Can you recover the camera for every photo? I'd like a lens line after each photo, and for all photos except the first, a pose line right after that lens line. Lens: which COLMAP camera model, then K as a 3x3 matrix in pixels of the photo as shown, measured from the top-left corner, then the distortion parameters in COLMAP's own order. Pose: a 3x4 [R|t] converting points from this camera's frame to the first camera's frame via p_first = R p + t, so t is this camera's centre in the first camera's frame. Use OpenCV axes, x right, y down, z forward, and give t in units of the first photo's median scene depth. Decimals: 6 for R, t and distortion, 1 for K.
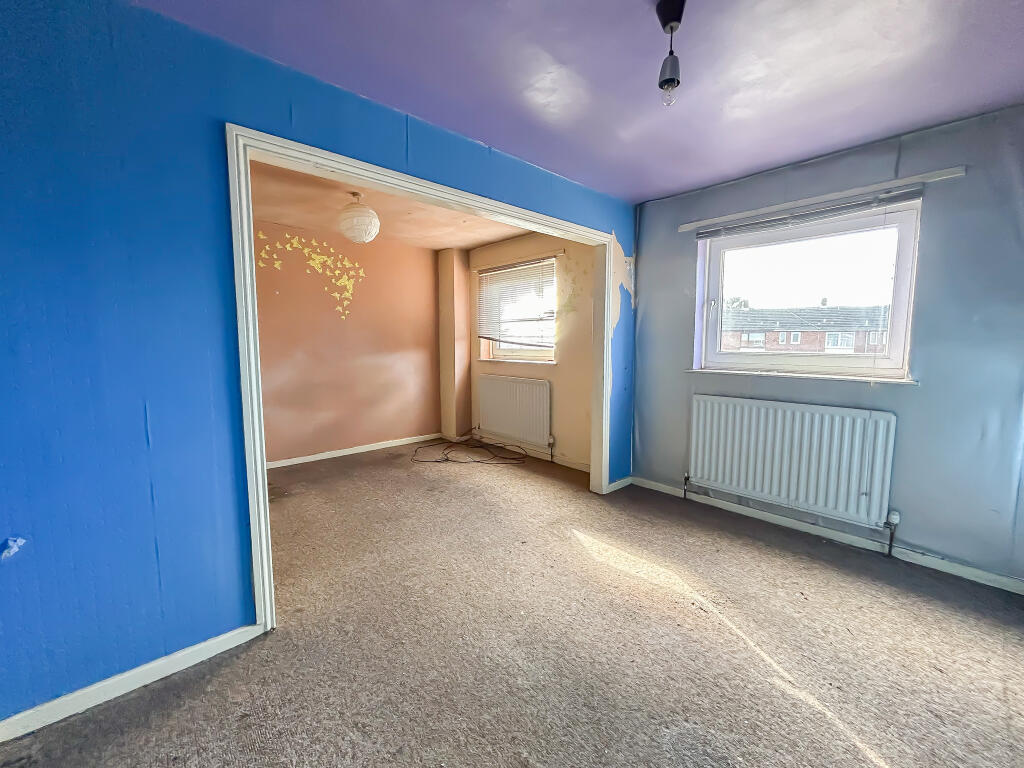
lens RADIAL K [[416.5, 0, 517.9], [0, 416.5, 391.1], [0, 0, 1]] dist [-0.003693, 0.001460]
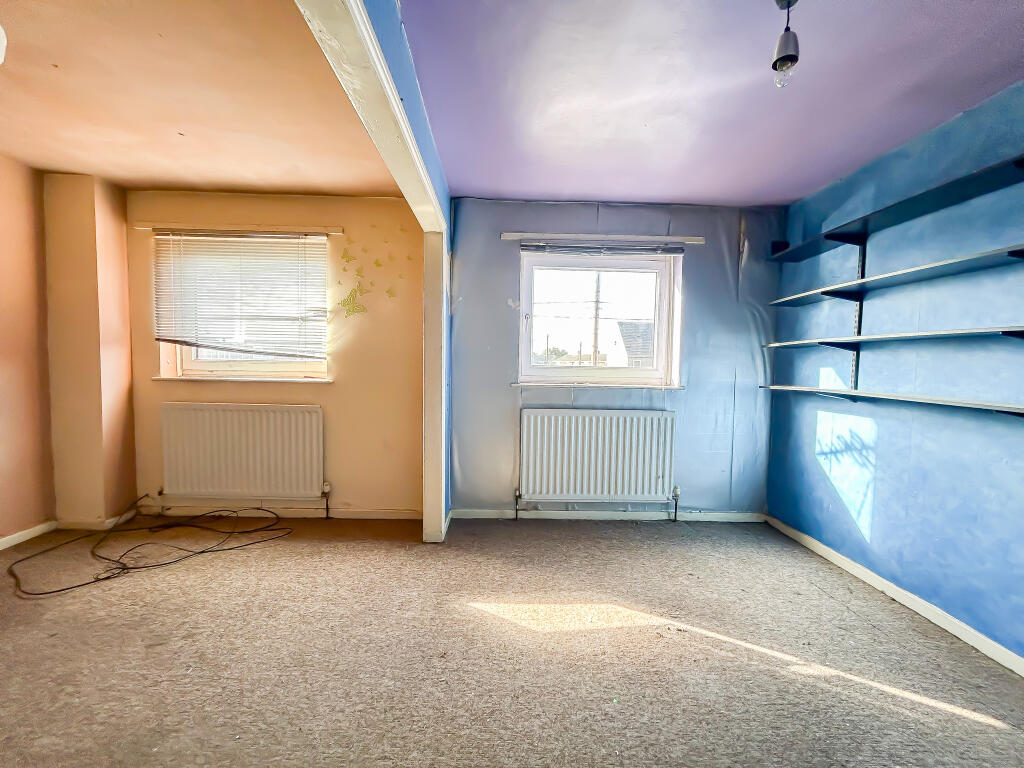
lens RADIAL K [[416.5, 0, 507.2], [0, 416.5, 383.2], [0, 0, 1]] dist [-0.003693, 0.001460]
pose [[0.665183, -0.033042, 0.745949, -0.256573], [0.069590, 0.997416, -0.017875, -0.028911], [-0.743430, 0.063801, 0.665763, 0.300630]]
